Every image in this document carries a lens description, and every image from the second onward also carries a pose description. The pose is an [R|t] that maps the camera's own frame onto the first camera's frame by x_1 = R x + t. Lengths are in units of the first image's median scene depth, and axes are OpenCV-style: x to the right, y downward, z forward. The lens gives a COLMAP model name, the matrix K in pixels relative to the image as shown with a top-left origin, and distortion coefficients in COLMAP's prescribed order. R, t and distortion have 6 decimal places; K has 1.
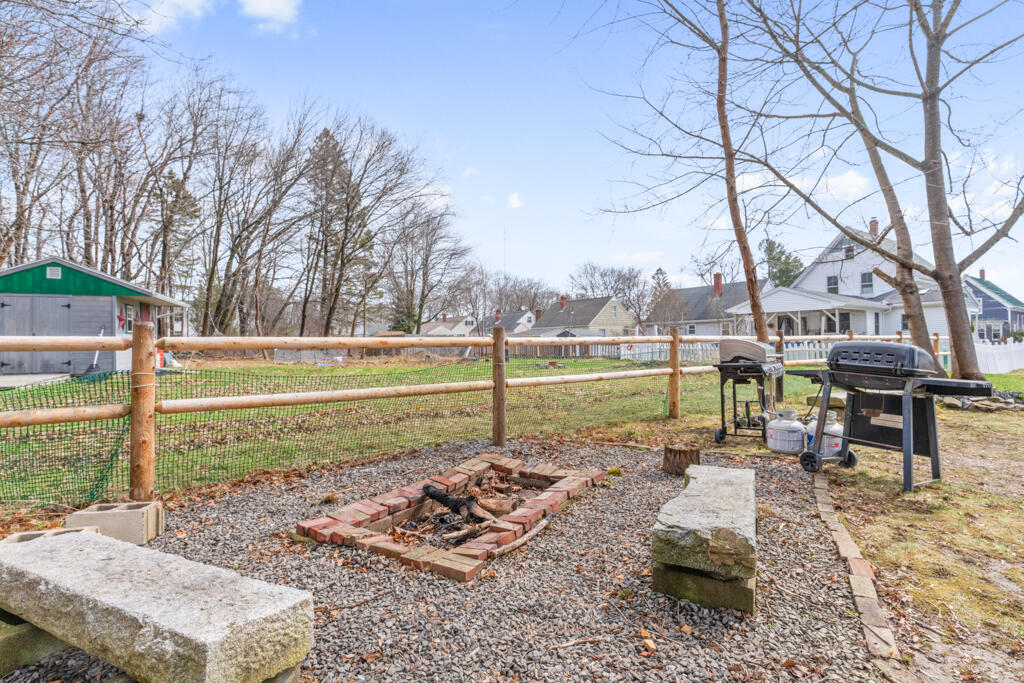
lens RADIAL K [[521.0, 0, 509.7], [0, 521.0, 340.5], [0, 0, 1]] dist [0.000029, 0.002266]
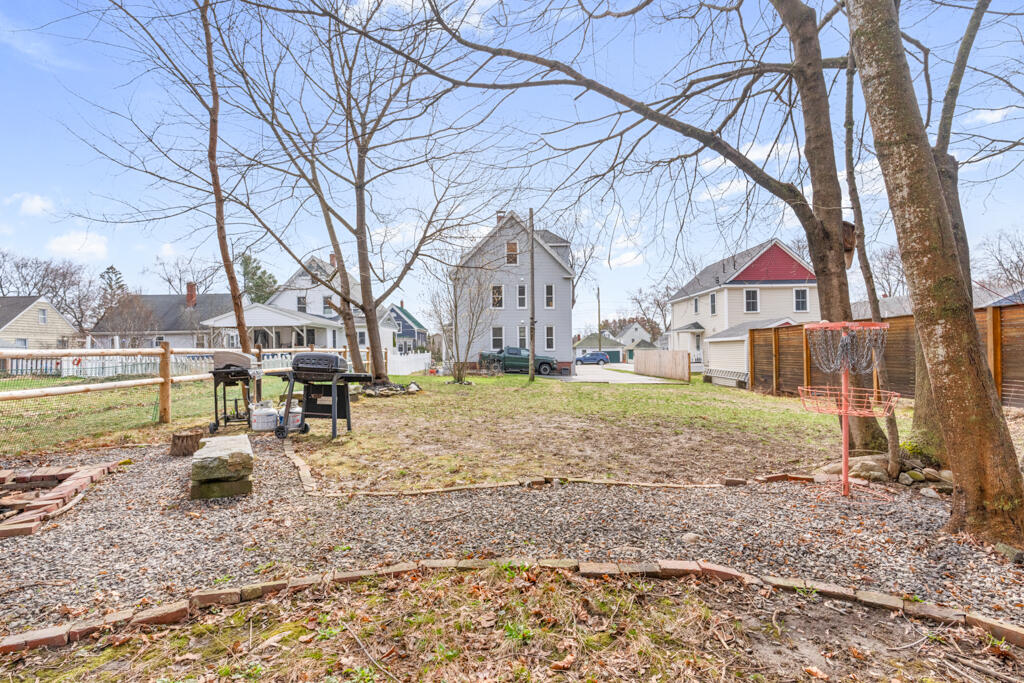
lens RADIAL K [[521.0, 0, 510.8], [0, 521.0, 346.8], [0, 0, 1]] dist [0.000029, 0.002266]
pose [[0.594175, 0.006923, 0.804306, -0.120401], [0.003102, 0.999936, -0.010898, 0.001773], [-0.804330, 0.008970, 0.594116, -0.214262]]
